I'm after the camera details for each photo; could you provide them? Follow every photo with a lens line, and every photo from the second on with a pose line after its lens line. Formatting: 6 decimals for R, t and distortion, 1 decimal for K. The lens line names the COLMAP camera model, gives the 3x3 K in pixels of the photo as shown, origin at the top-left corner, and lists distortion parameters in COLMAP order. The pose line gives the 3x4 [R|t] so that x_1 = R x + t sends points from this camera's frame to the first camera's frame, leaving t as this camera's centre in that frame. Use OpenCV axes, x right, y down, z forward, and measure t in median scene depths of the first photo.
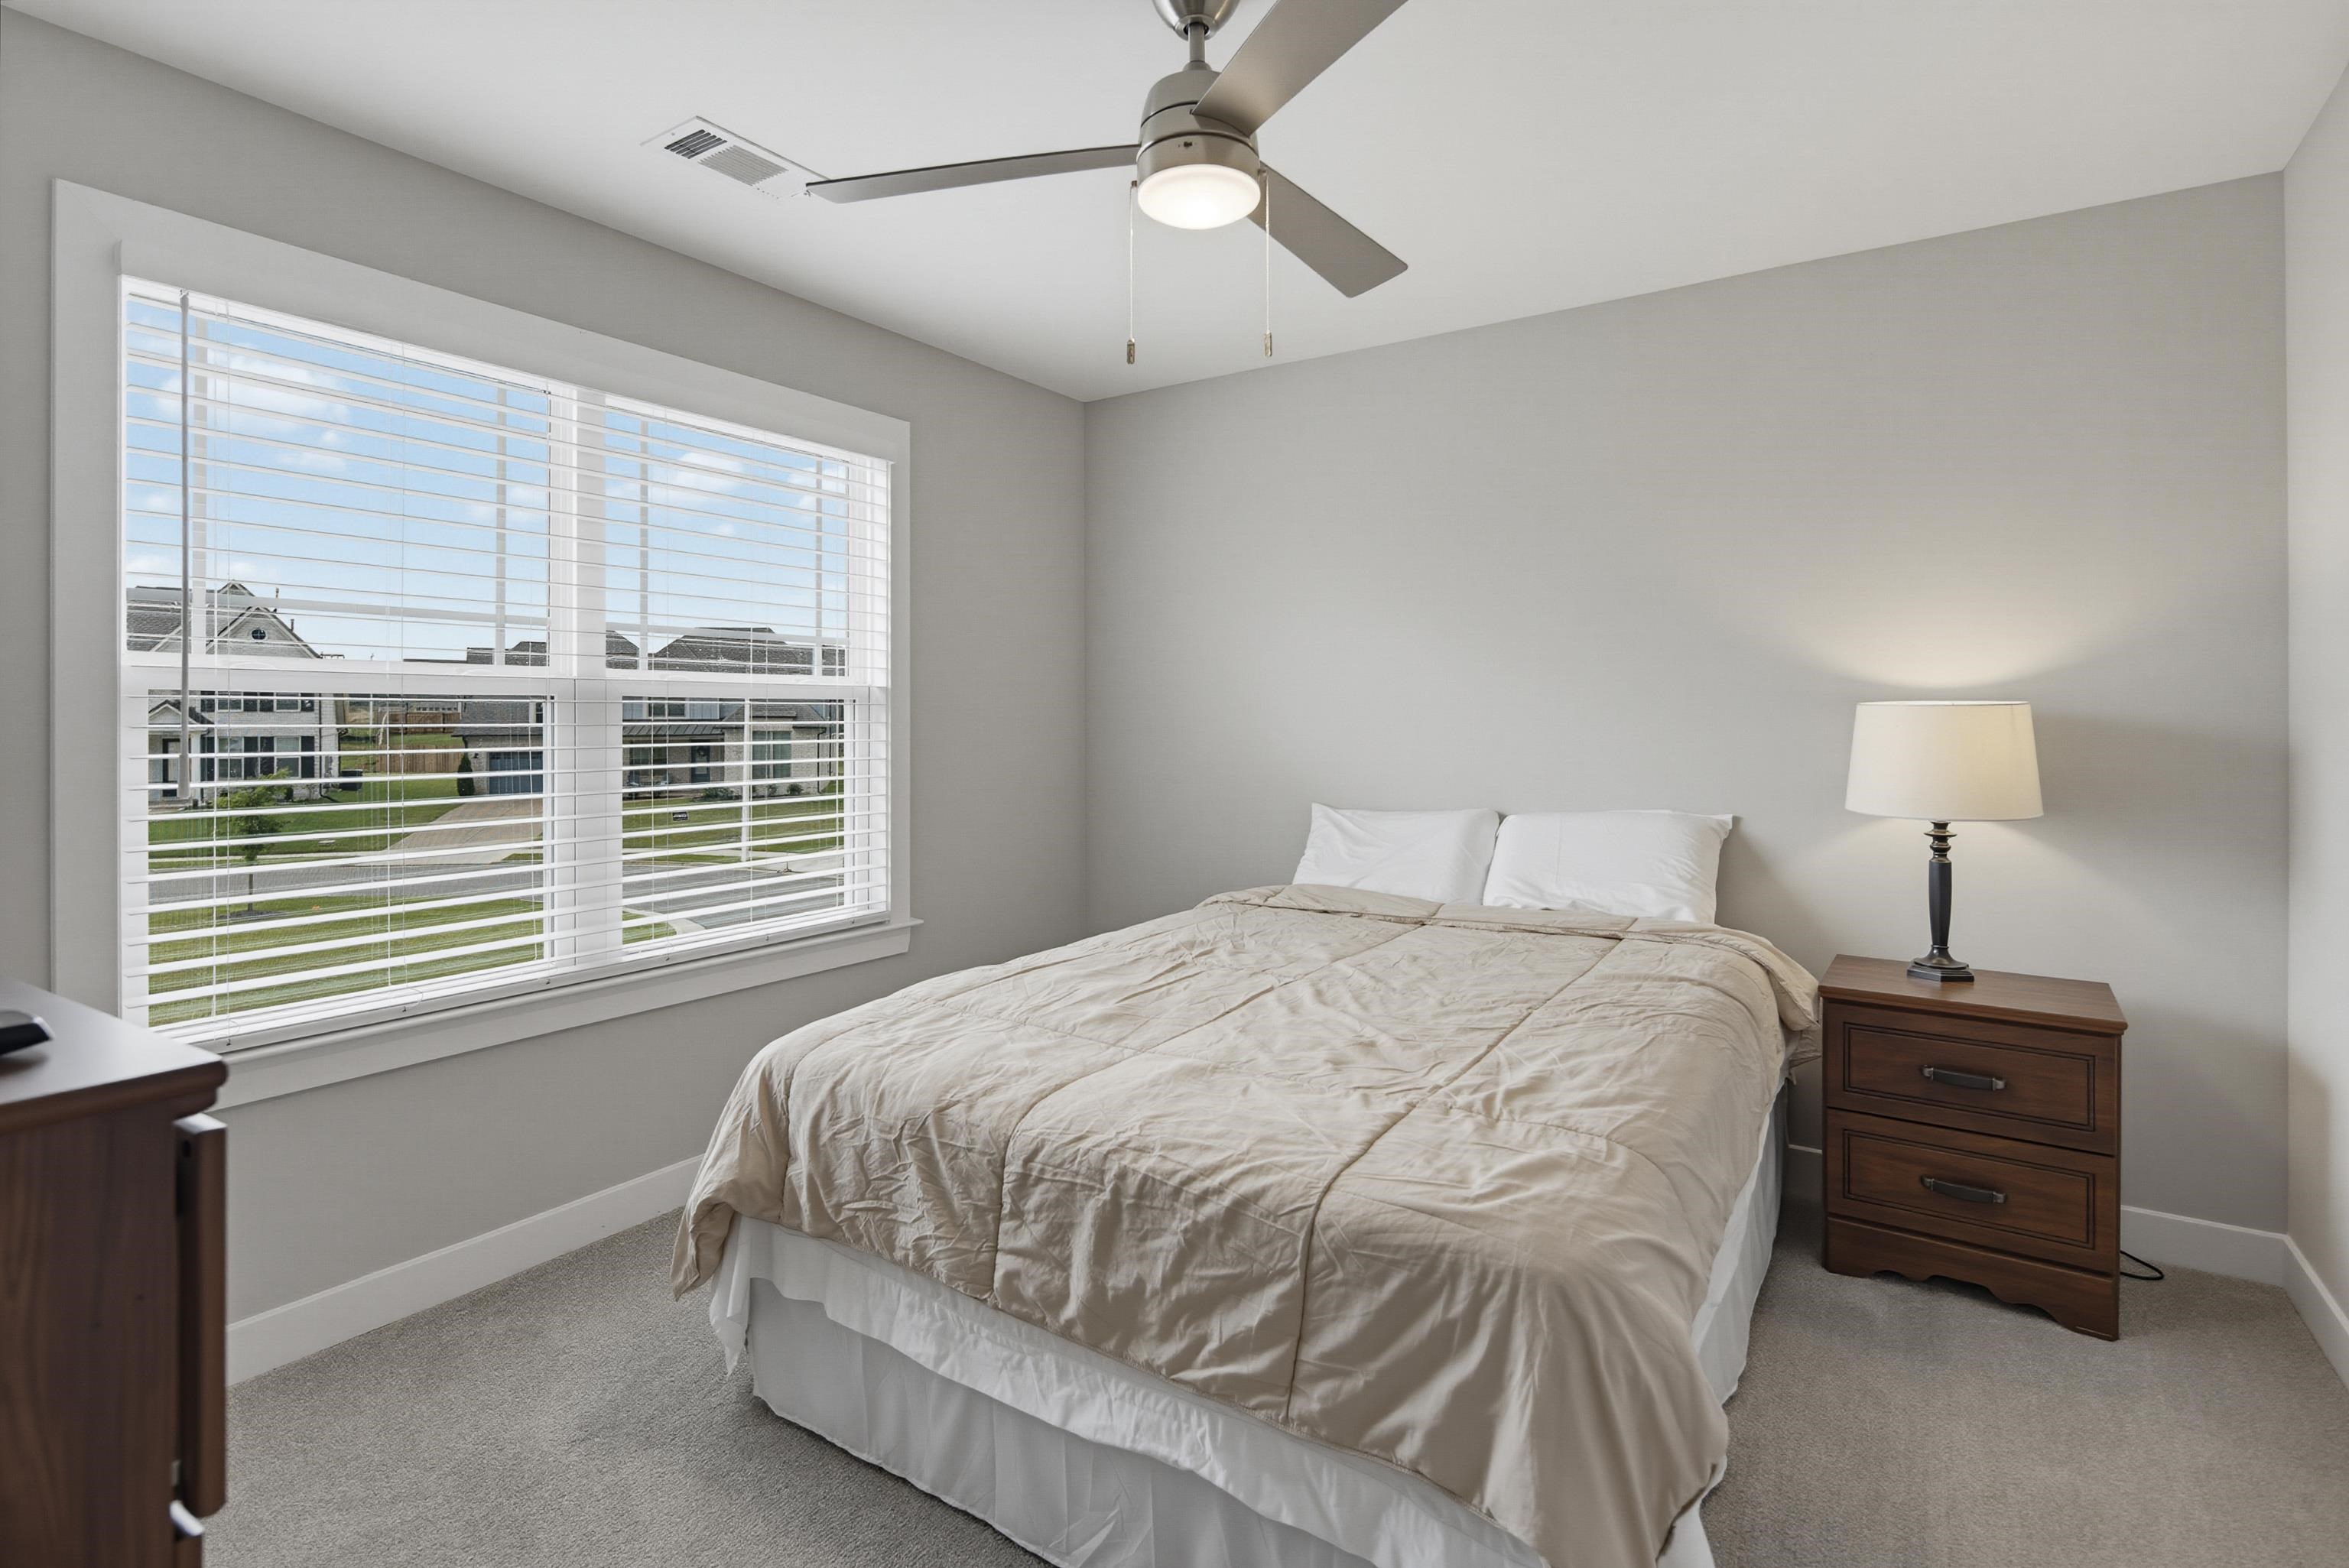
lens RADIAL K [[1130.5, 0, 1180.0], [0, 1130.5, 716.1], [0, 0, 1]] dist [-0.000611, -0.000076]
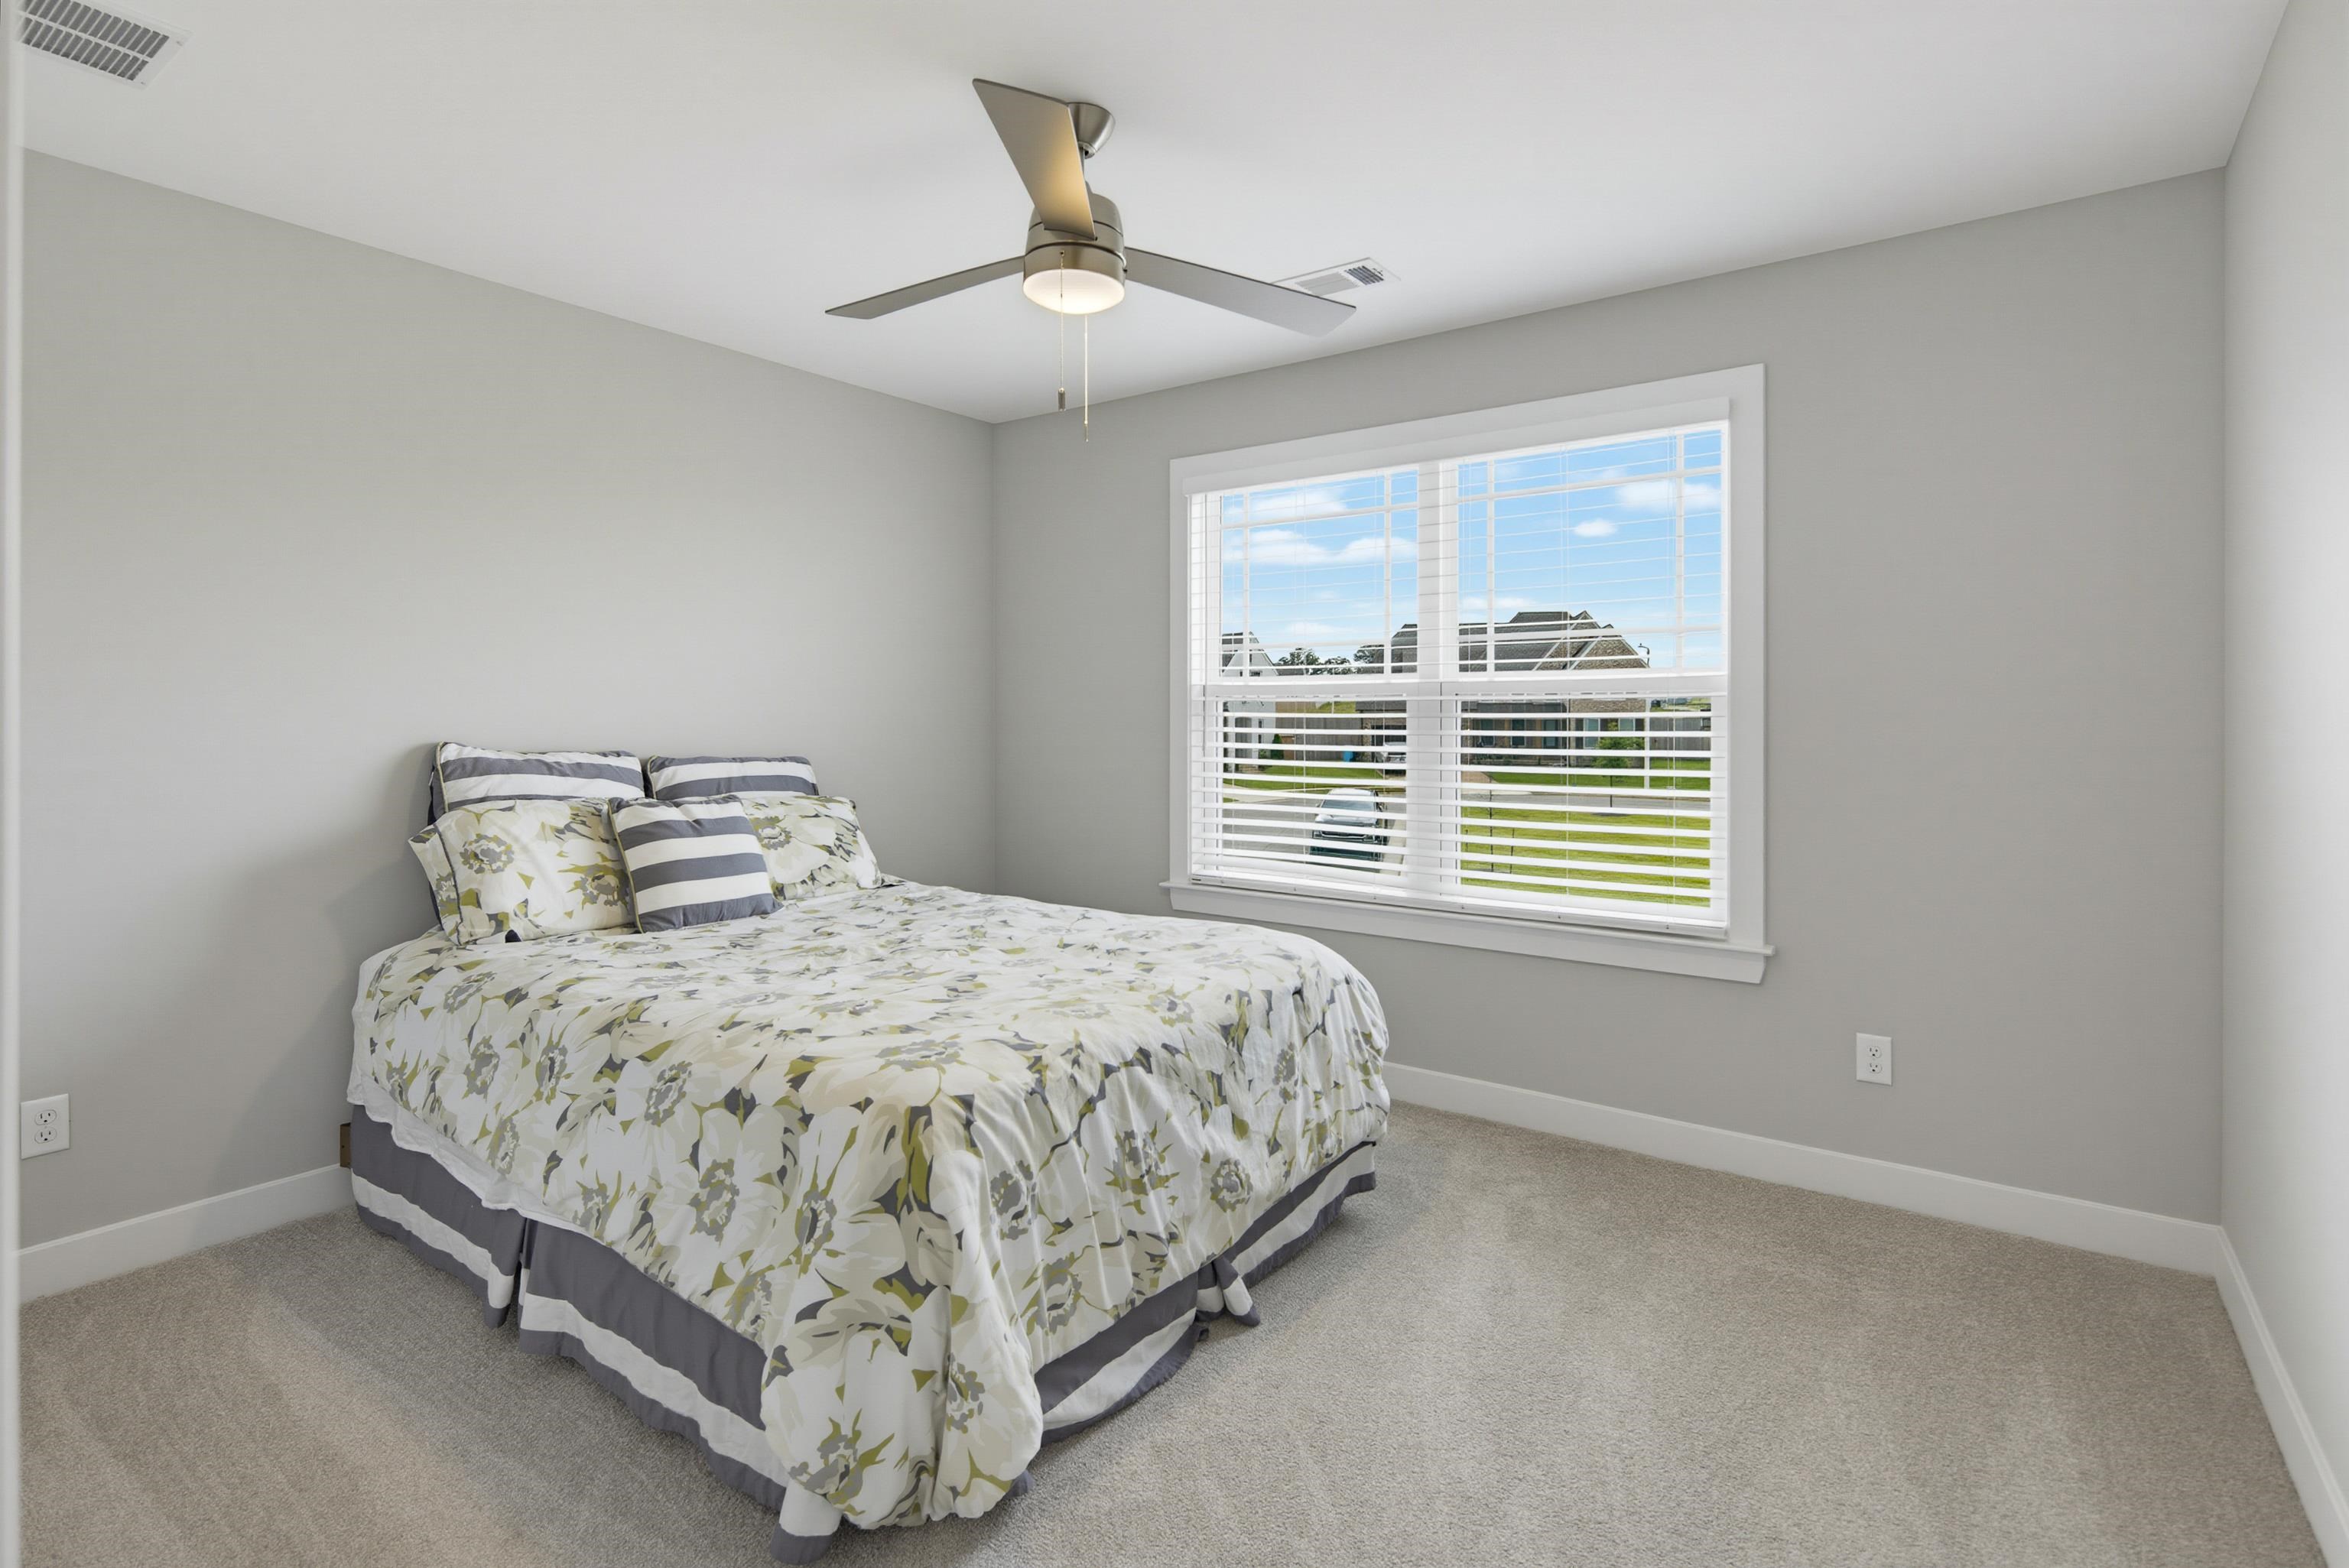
lens RADIAL K [[1130.5, 0, 1180.0], [0, 1130.5, 716.1], [0, 0, 1]] dist [-0.000611, -0.000076]
pose [[-0.034036, -0.001379, -0.999420, 0.790704], [-0.002085, 0.999997, -0.001309, 0.010126], [0.999418, 0.002040, -0.034039, 0.738512]]
